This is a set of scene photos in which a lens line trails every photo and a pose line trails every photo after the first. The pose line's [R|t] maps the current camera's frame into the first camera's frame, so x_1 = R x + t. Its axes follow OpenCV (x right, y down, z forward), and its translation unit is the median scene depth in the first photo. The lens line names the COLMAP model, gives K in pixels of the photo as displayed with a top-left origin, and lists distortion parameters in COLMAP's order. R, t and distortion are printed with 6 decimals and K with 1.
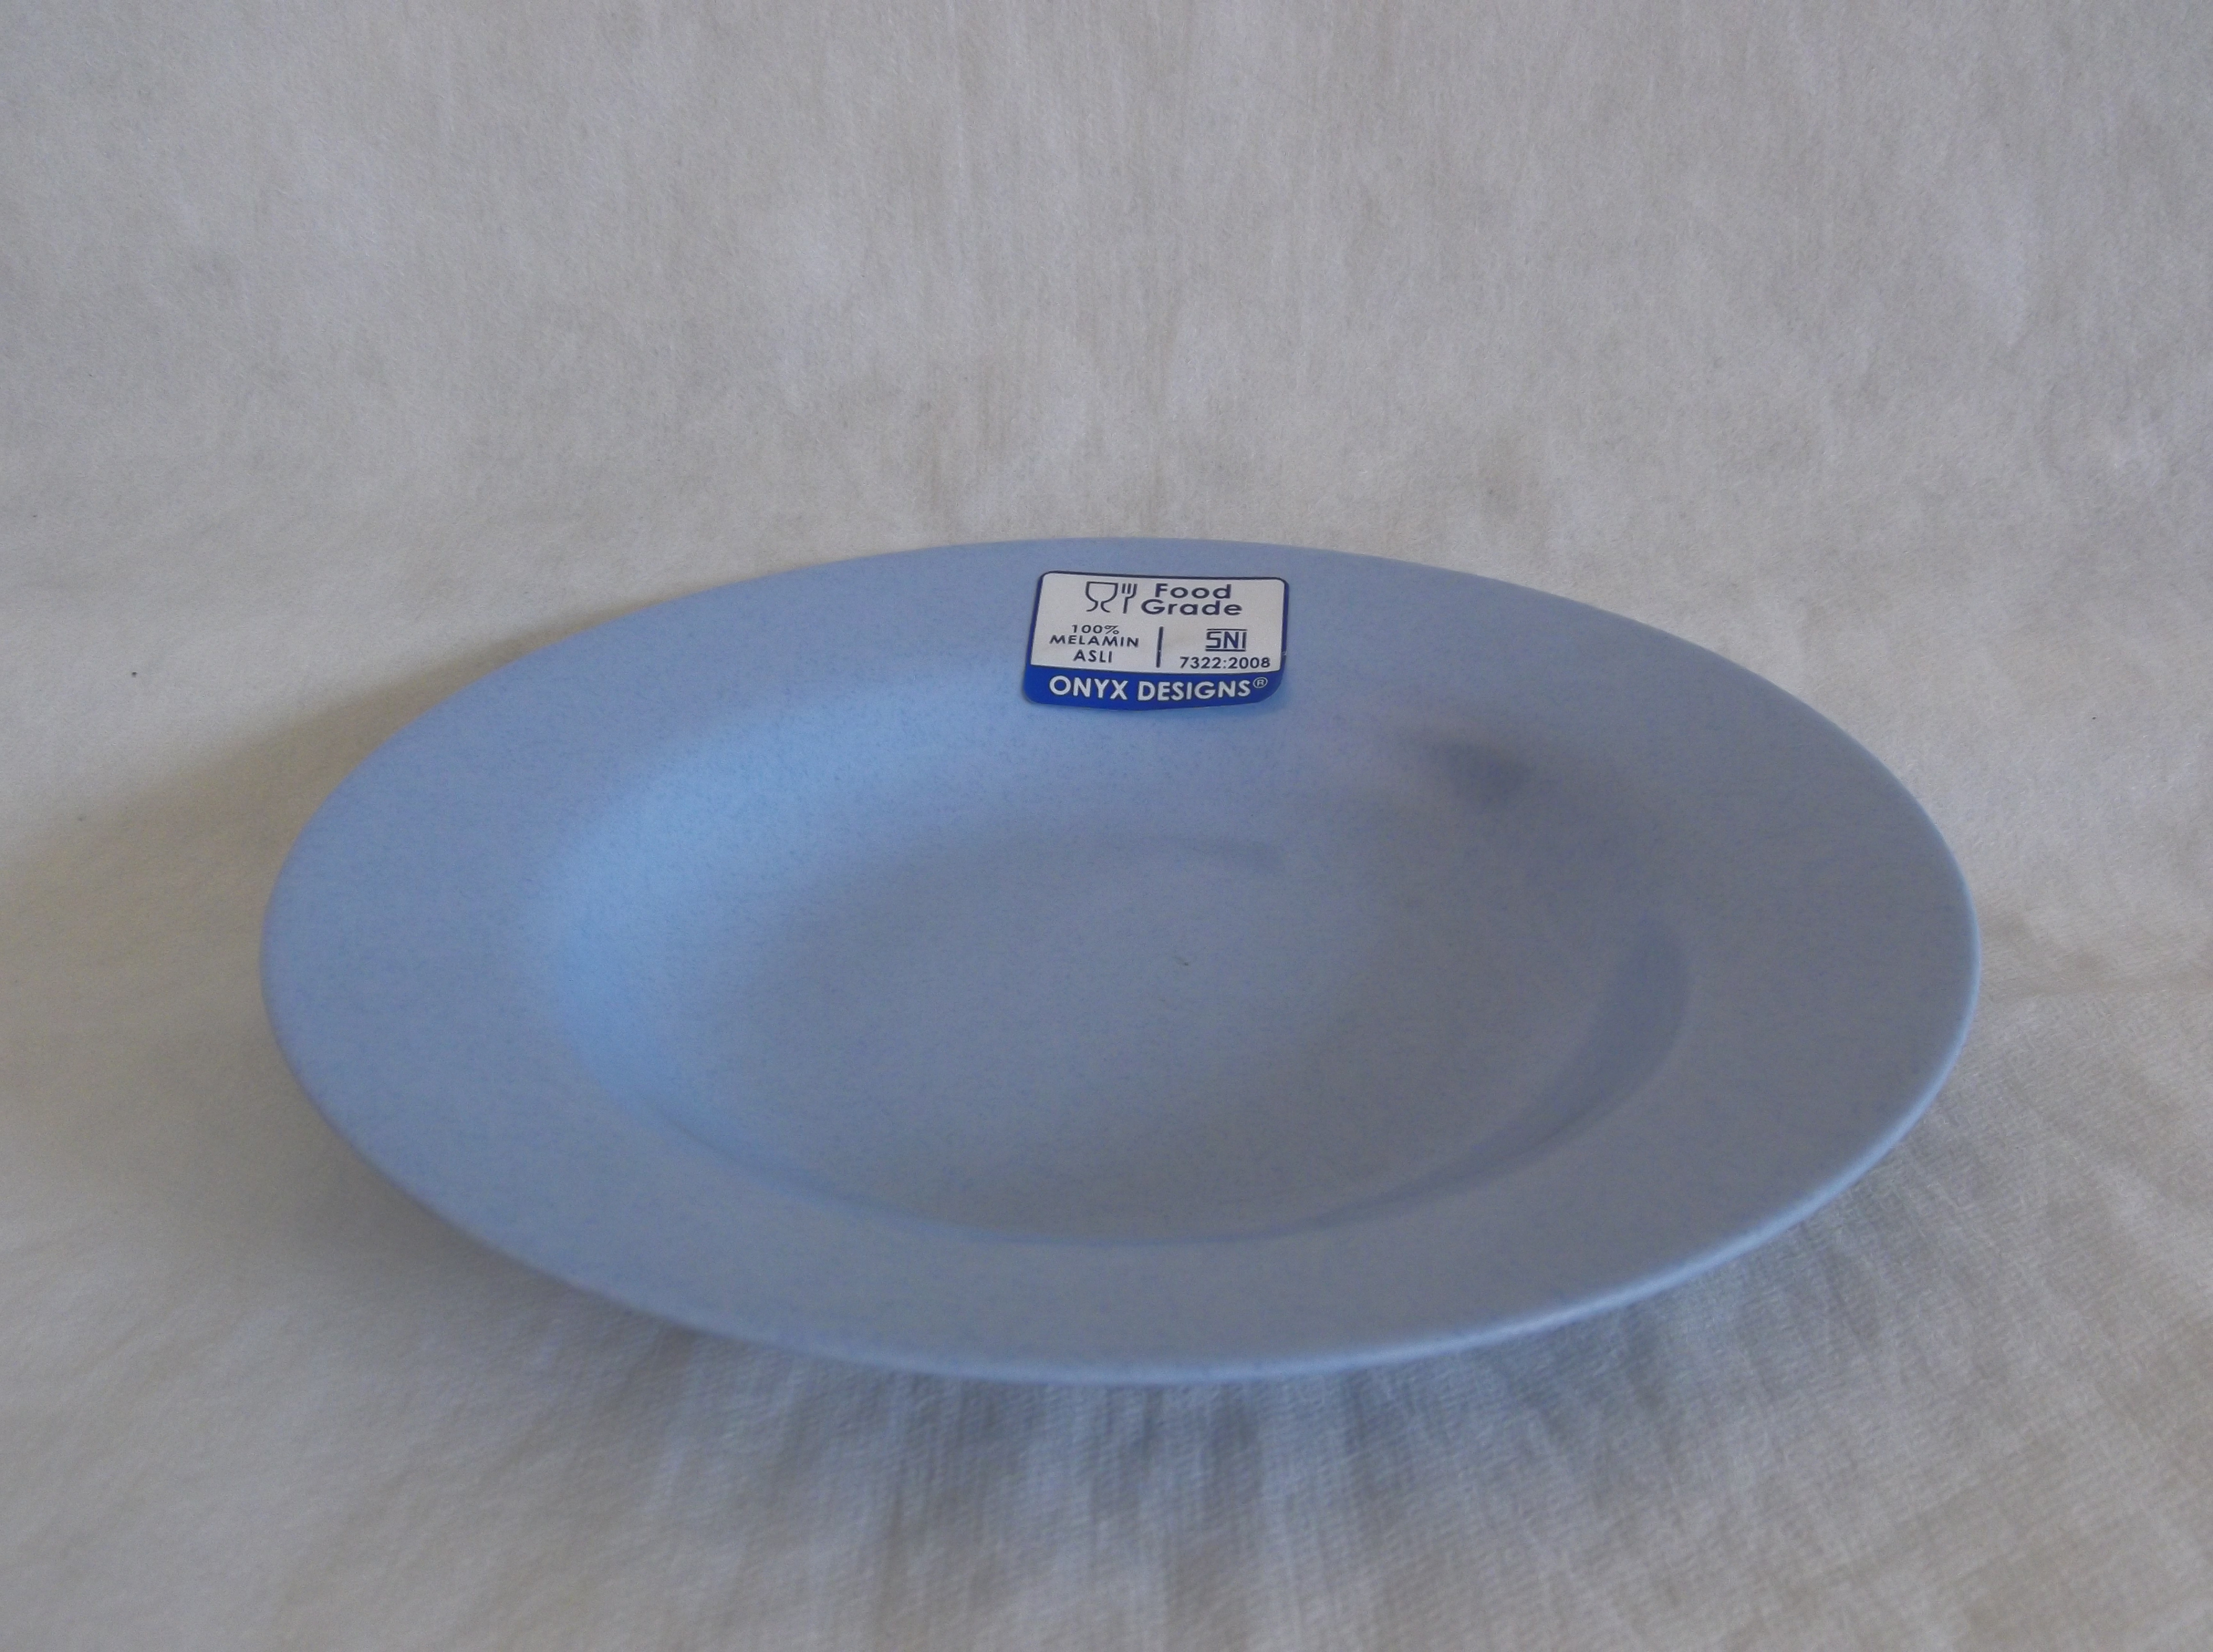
lens RADIAL K [[2292.8, 0, 1074.5], [0, 2292.8, 777.1], [0, 0, 1]] dist [0.027658, 0.000000]
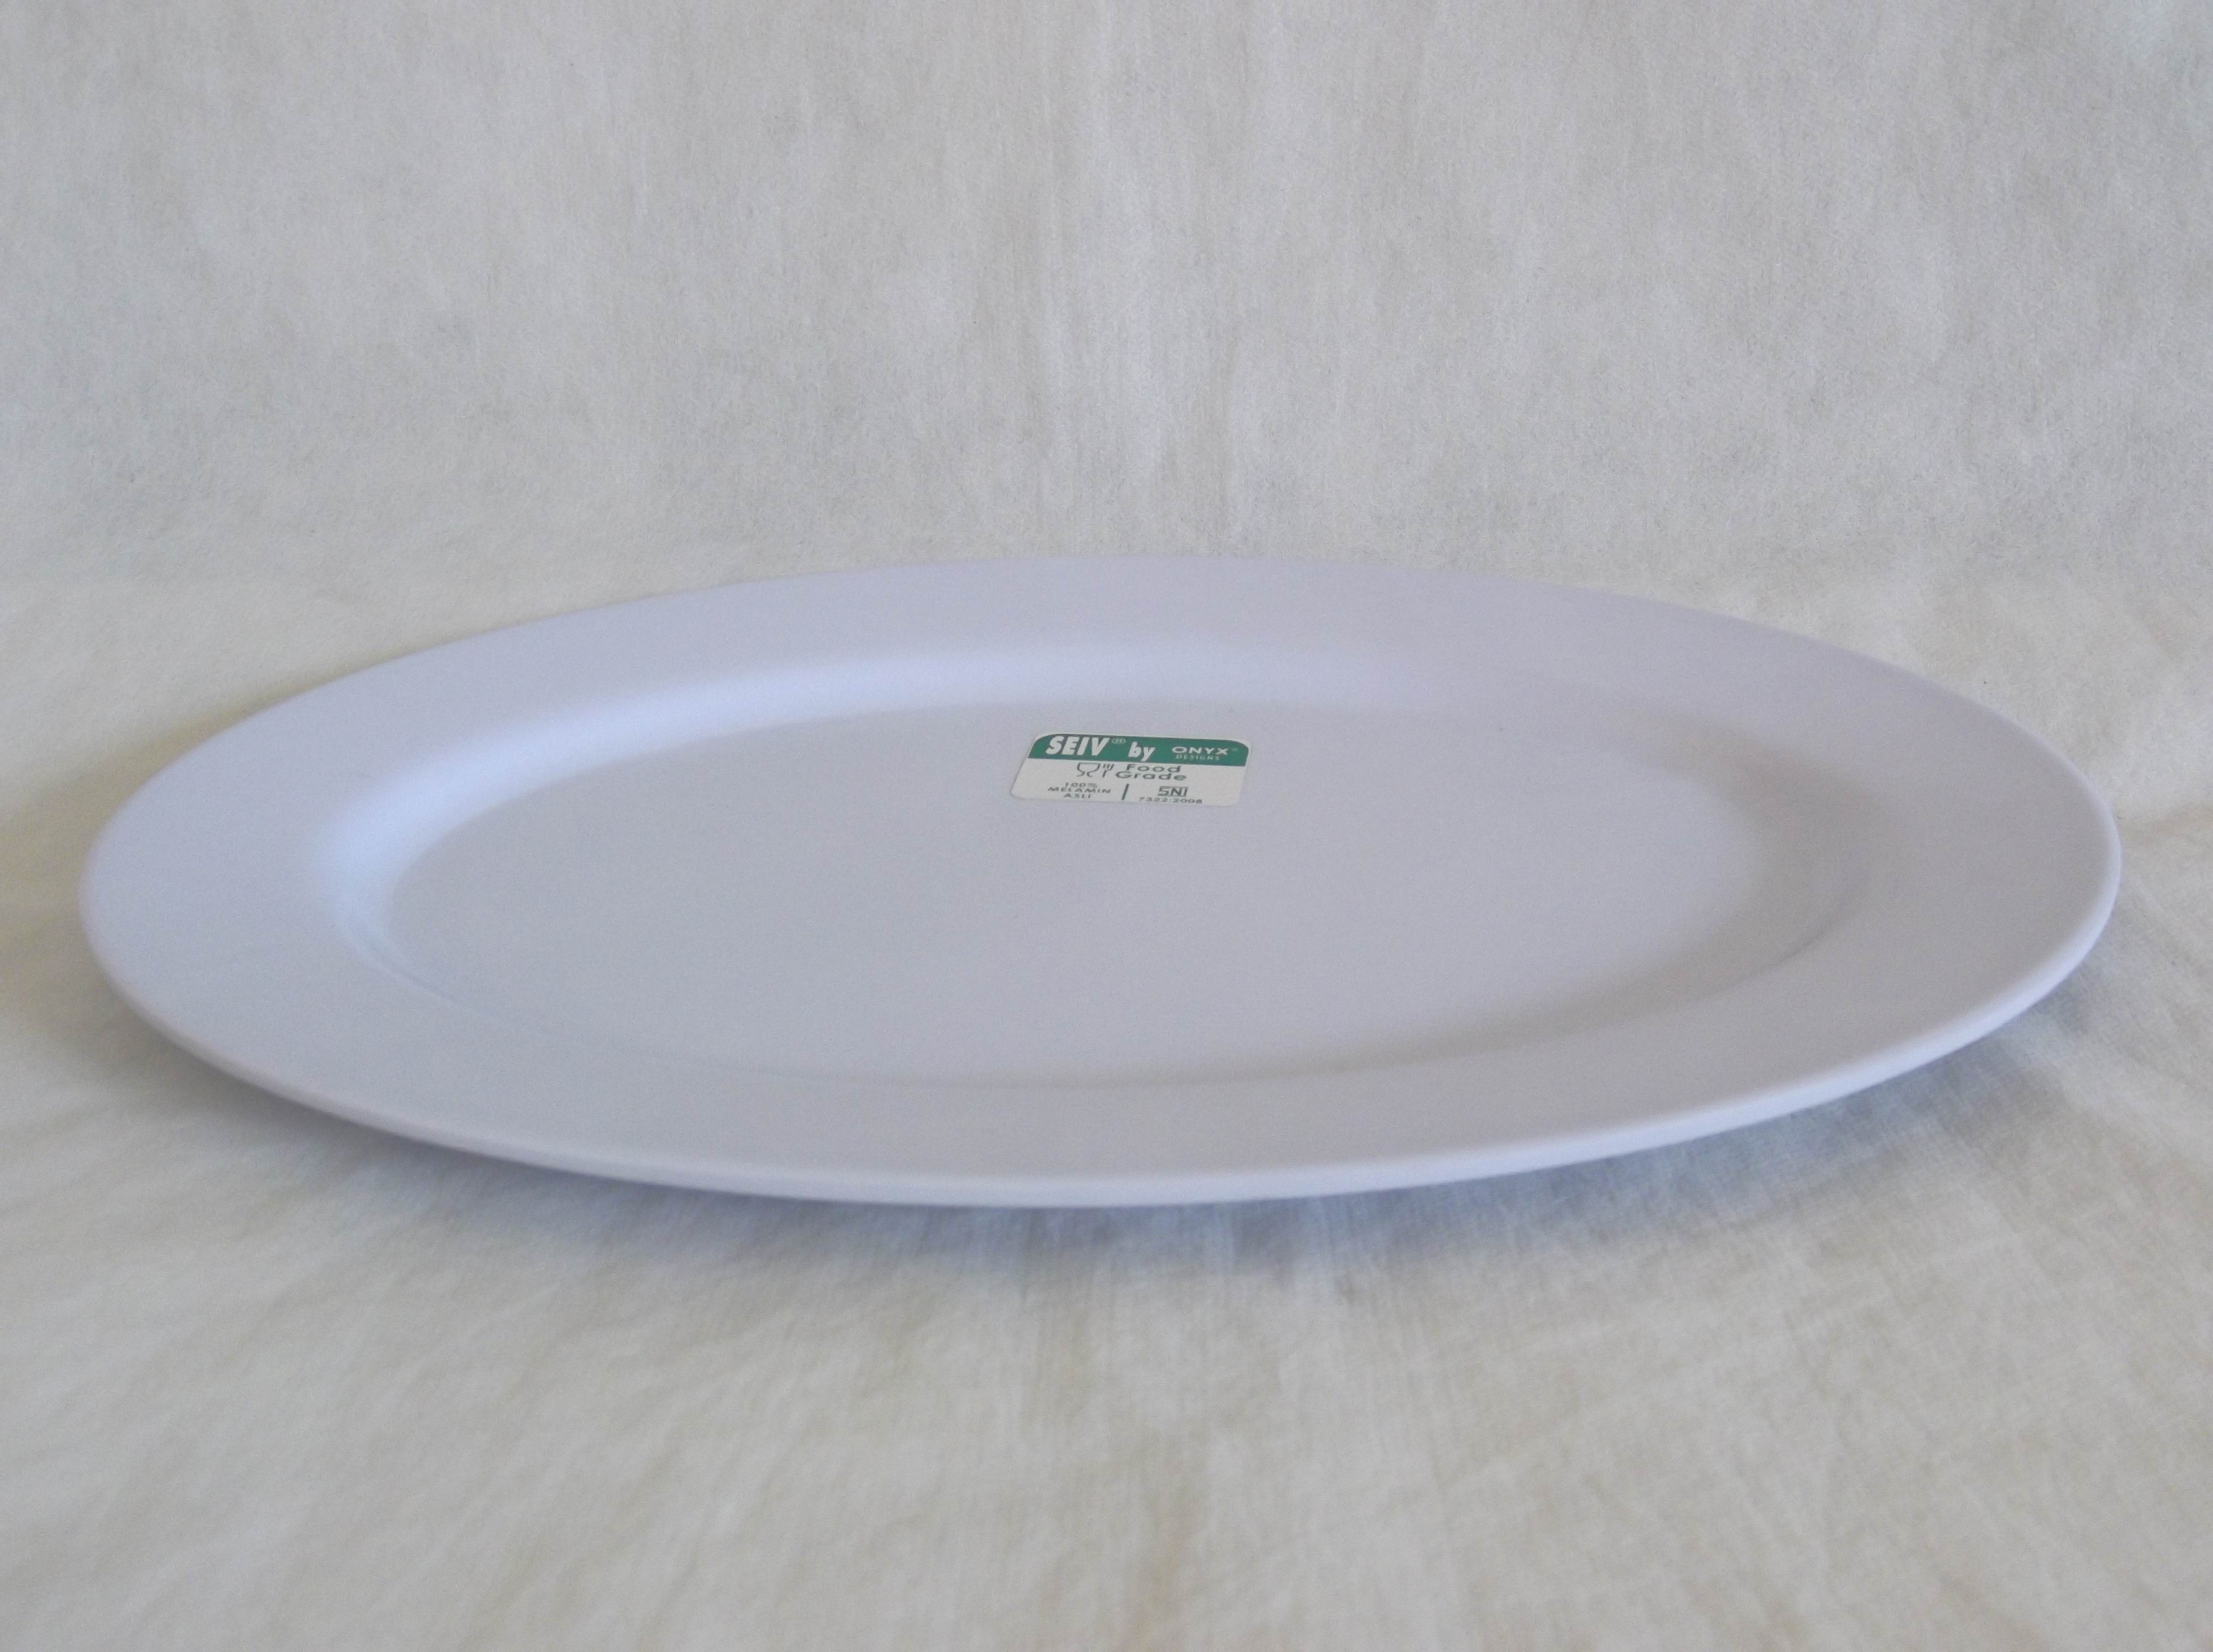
lens RADIAL K [[2292.8, 0, 1066.4], [0, 2292.8, 821.1], [0, 0, 1]] dist [0.027658, 0.000000]
pose [[0.999315, -0.011007, -0.035337, -0.004443], [0.010156, 0.999656, -0.024164, 0.075429], [0.035590, 0.023789, 0.999083, -0.205346]]
